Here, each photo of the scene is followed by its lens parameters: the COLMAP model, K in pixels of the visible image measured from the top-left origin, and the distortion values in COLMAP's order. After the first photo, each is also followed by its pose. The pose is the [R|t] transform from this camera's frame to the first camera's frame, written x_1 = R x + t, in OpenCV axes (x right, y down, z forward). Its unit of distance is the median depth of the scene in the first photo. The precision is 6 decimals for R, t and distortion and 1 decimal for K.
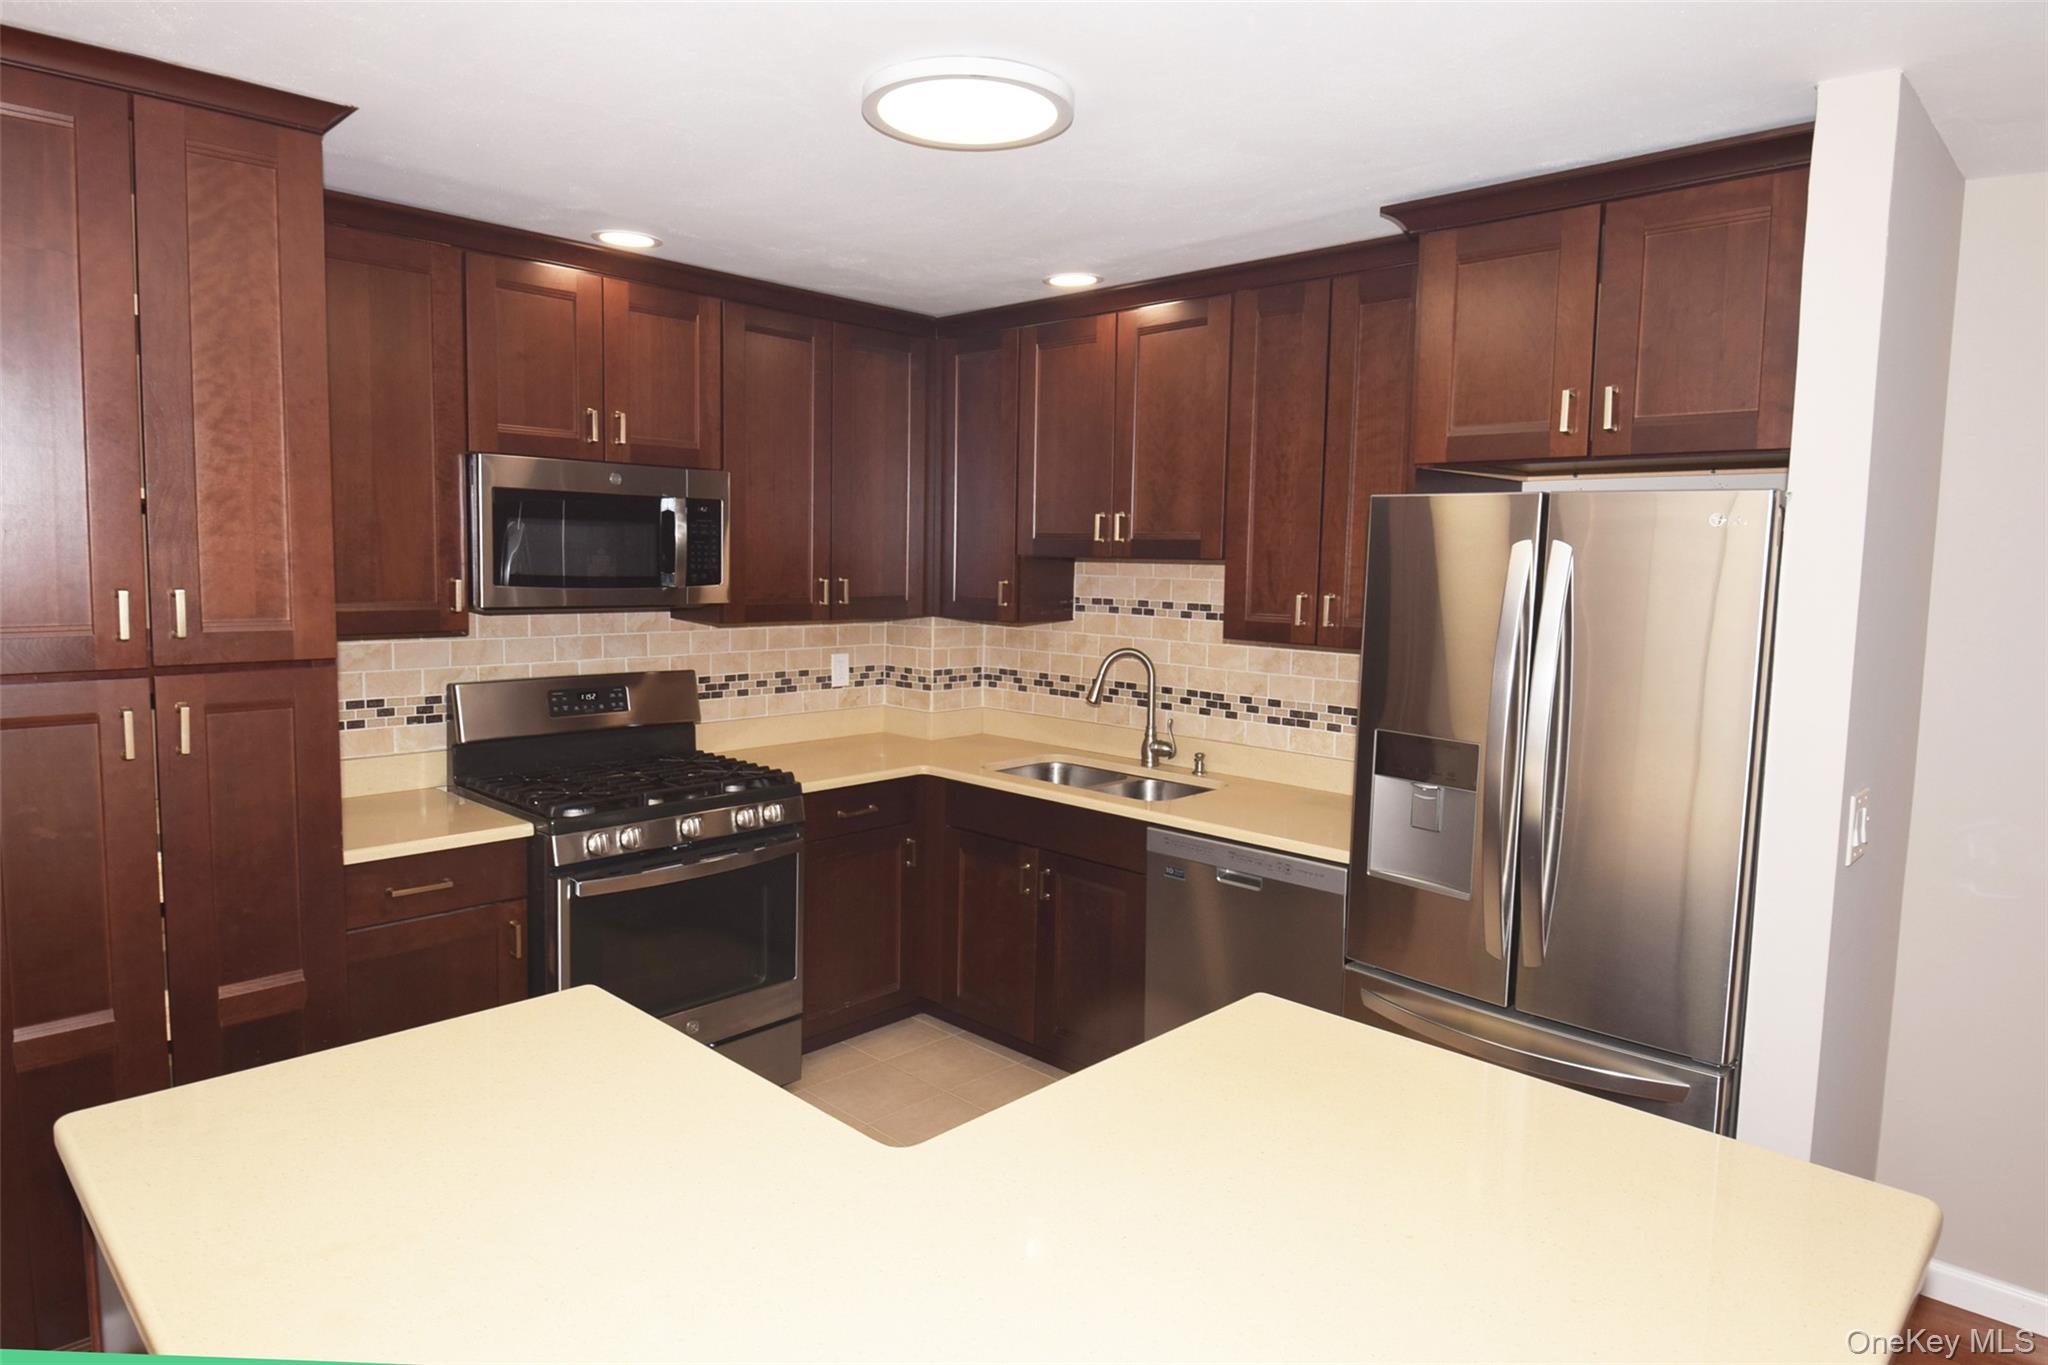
lens RADIAL K [[1159.7, 0, 1016.9], [0, 1159.7, 652.6], [0, 0, 1]] dist [0.041560, -0.023068]
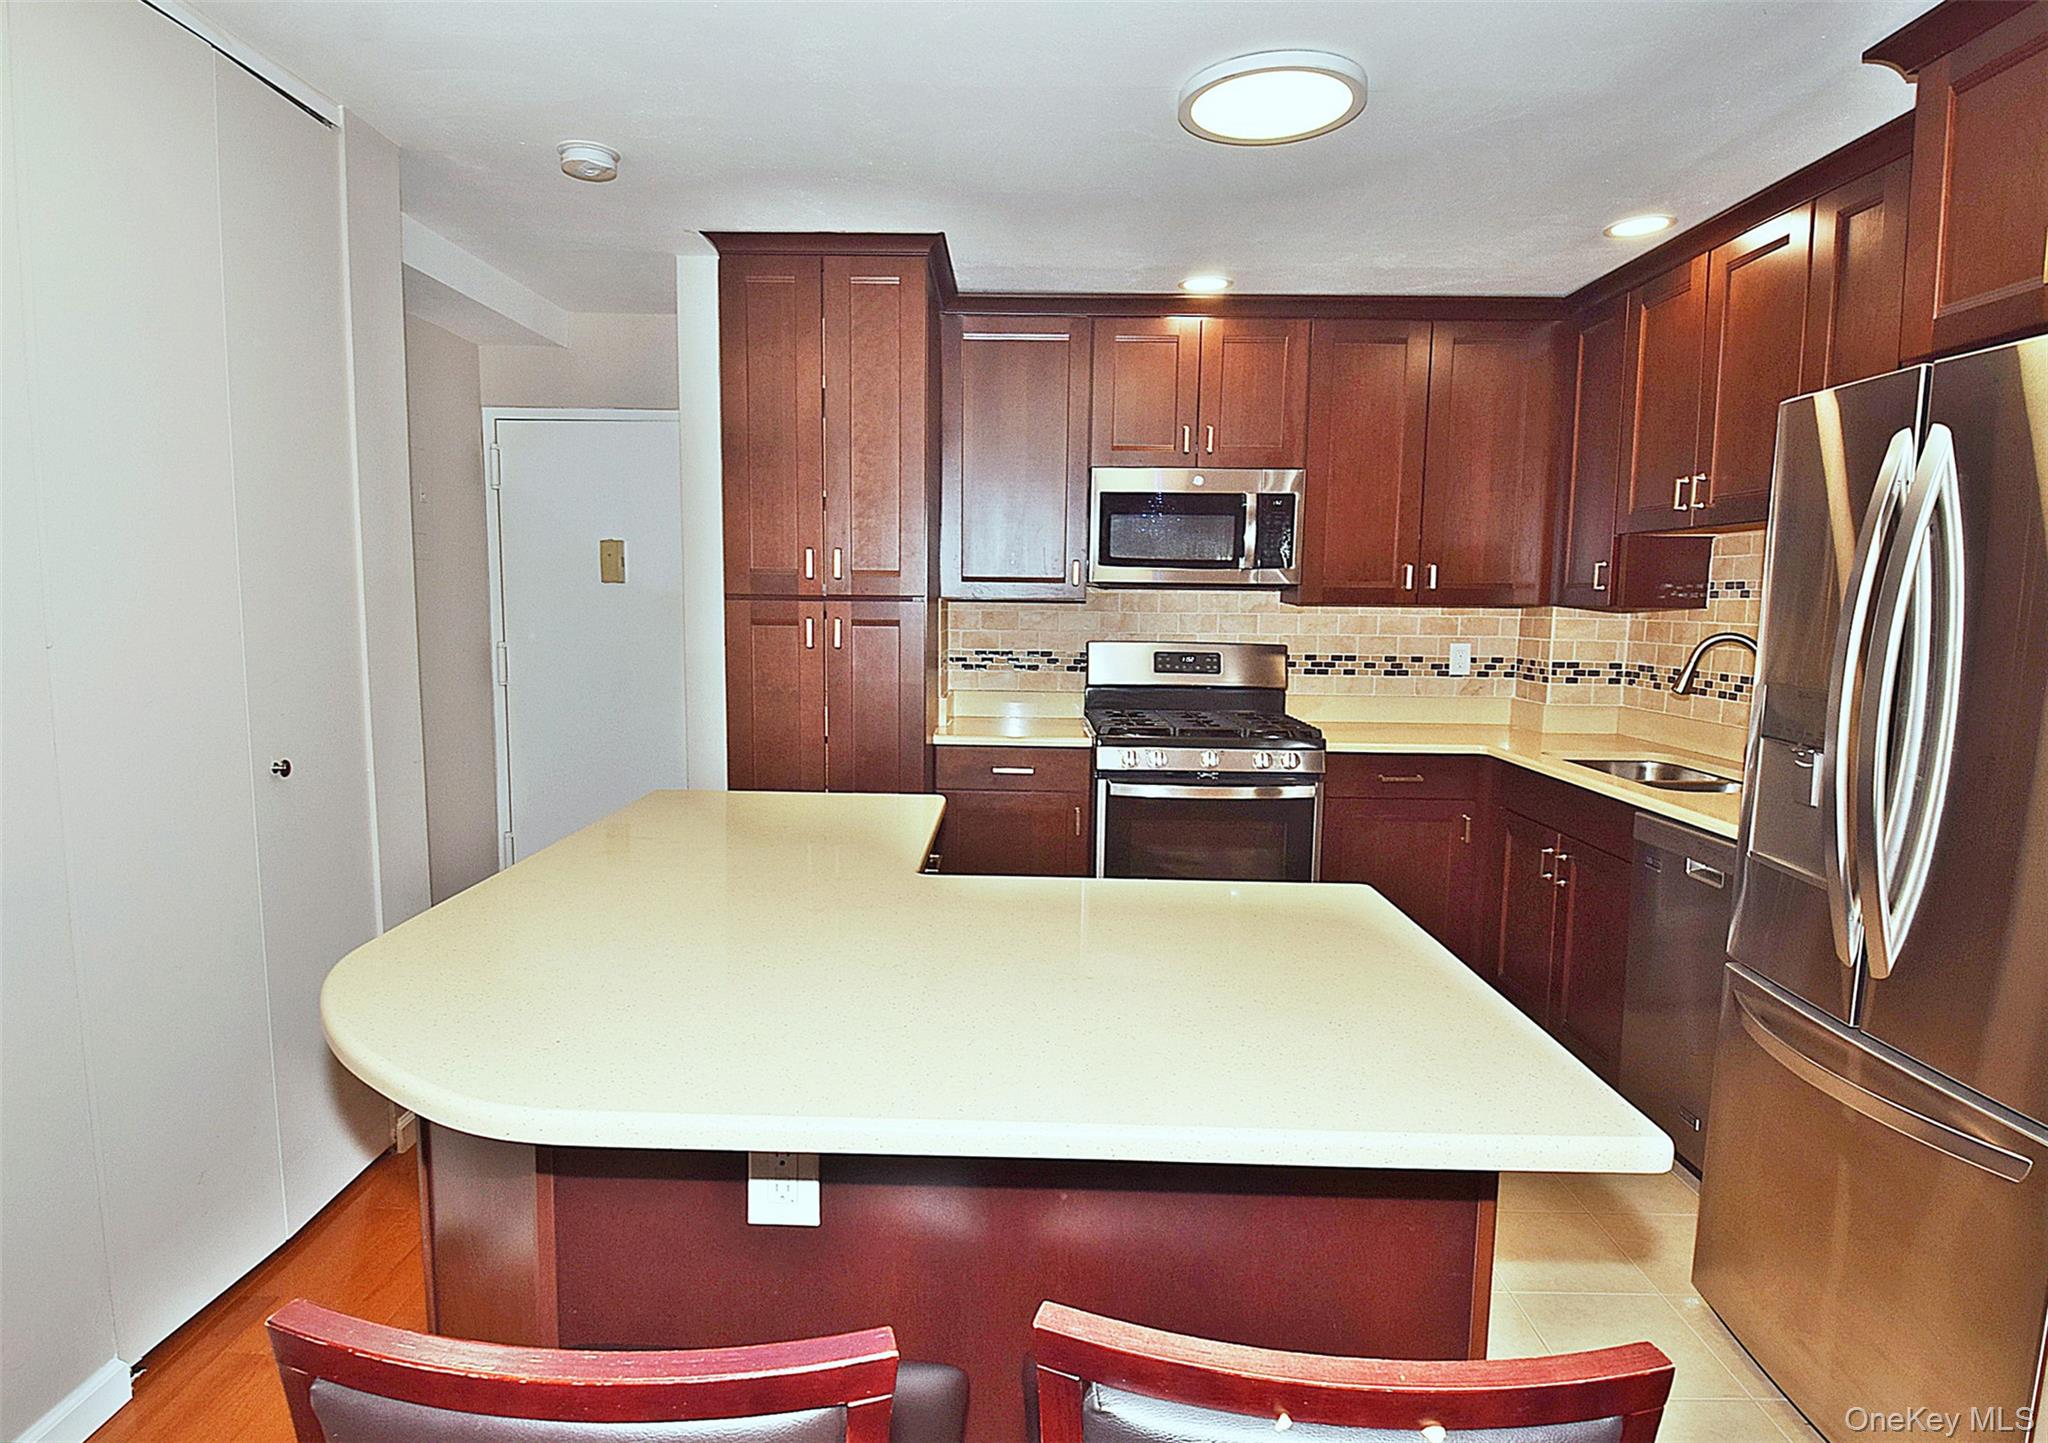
lens RADIAL K [[1108.8, 0, 1024.0], [0, 1108.8, 721.5], [0, 0, 1]] dist [0.000674, -0.000763]
pose [[0.695954, 0.070381, -0.714629, 0.352104], [-0.055846, 0.997476, 0.043851, 0.059764], [0.715912, 0.009391, 0.698127, 0.039988]]
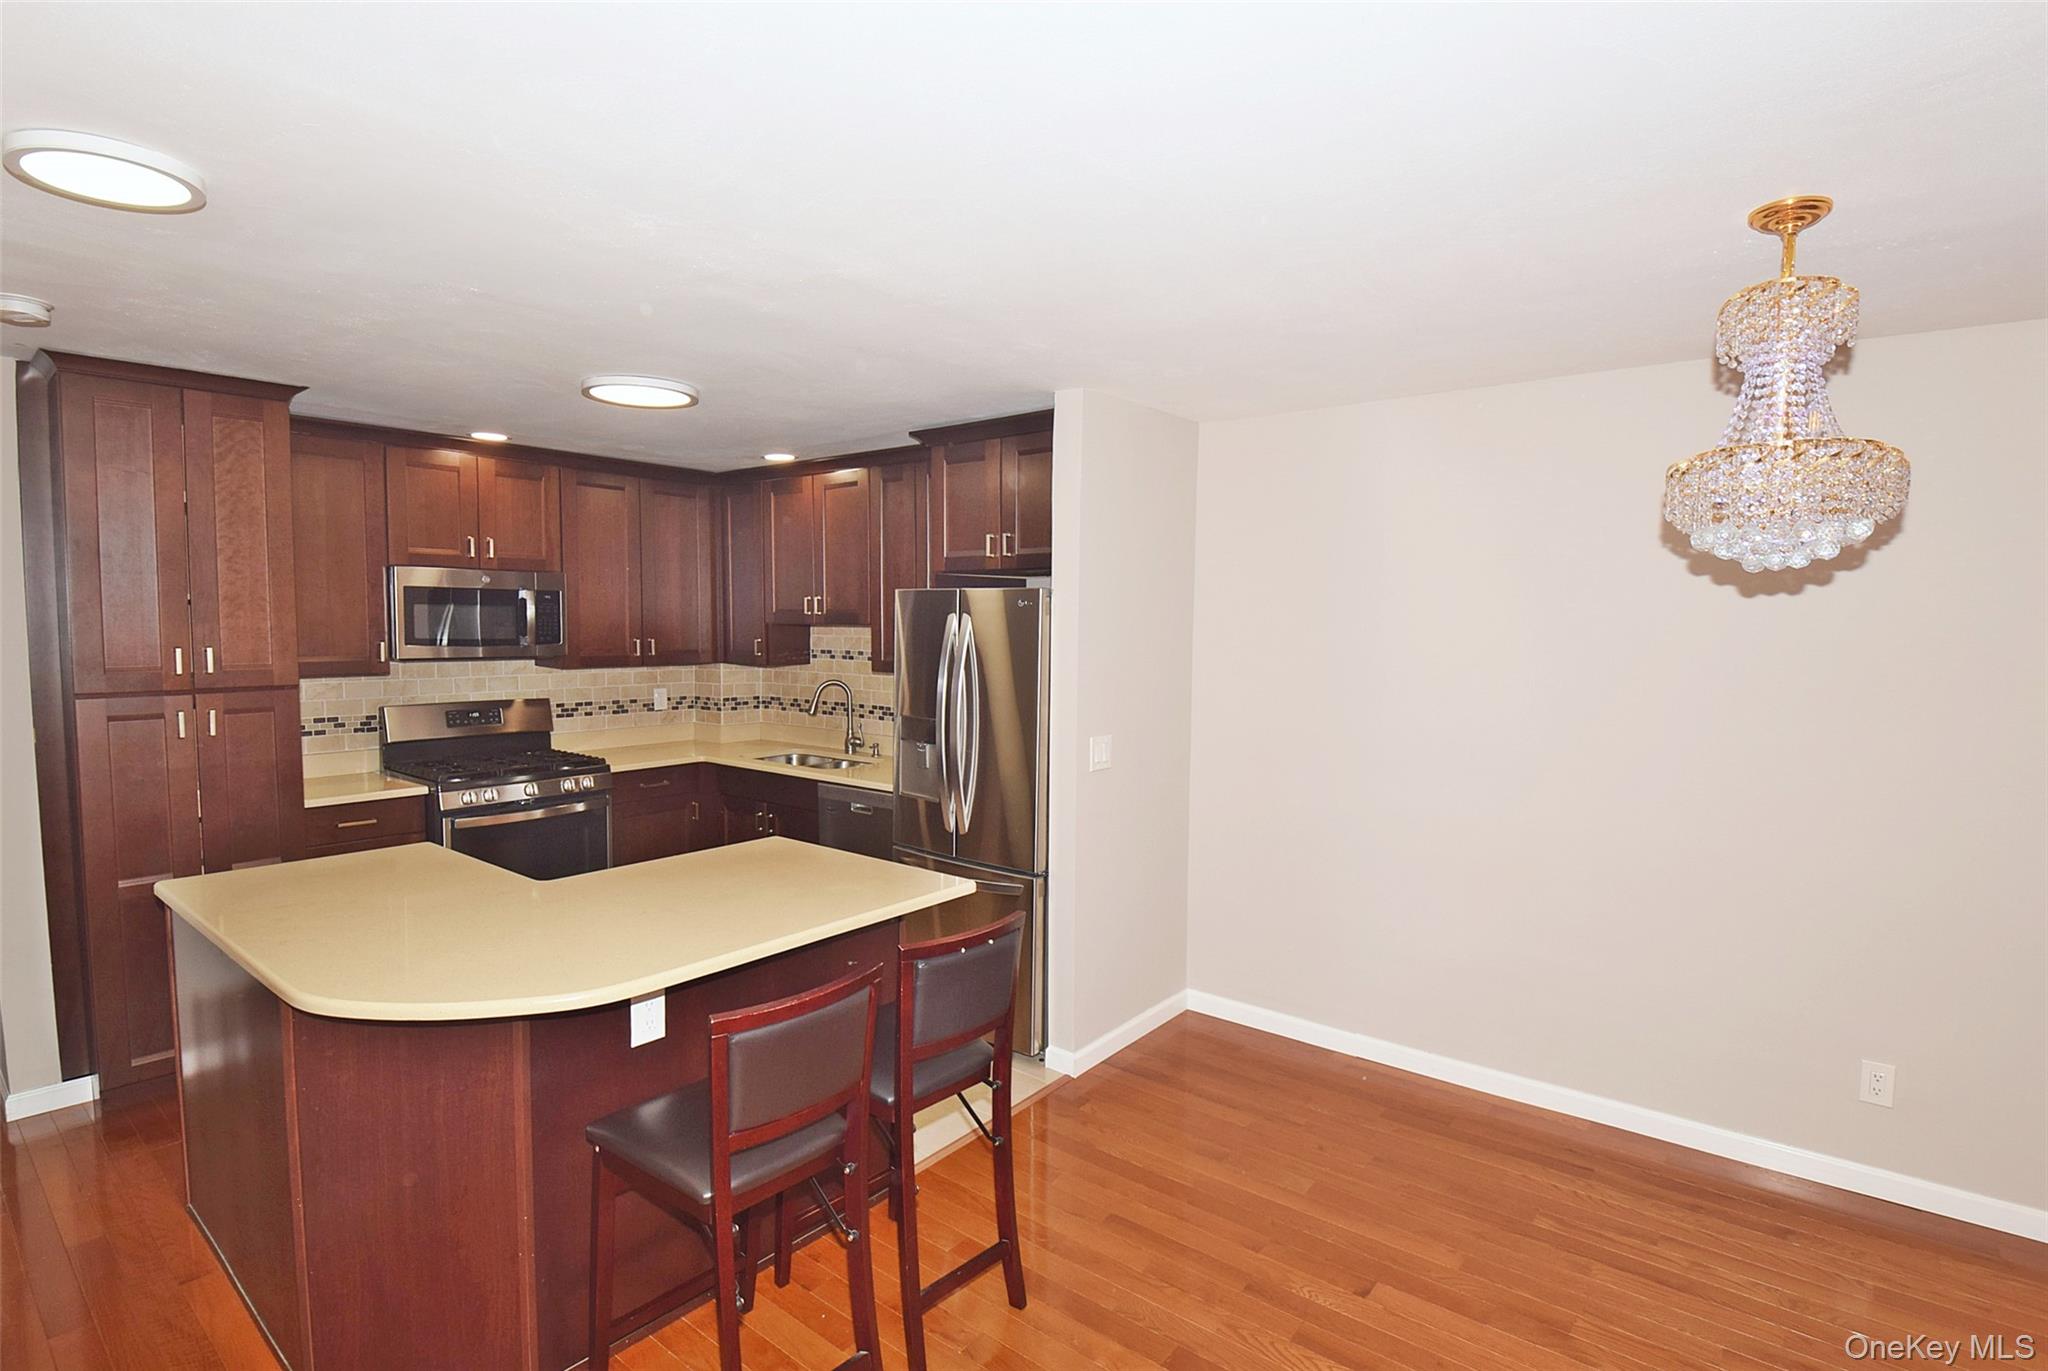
lens RADIAL K [[951.9, 0, 1024.0], [0, 951.9, 685.5], [0, 0, 1]] dist [-0.002200, -0.000569]
pose [[0.994735, -0.018239, 0.100849, 0.242063], [0.019784, 0.999701, -0.014347, 0.030103], [-0.100557, 0.016266, 0.994798, -0.360477]]
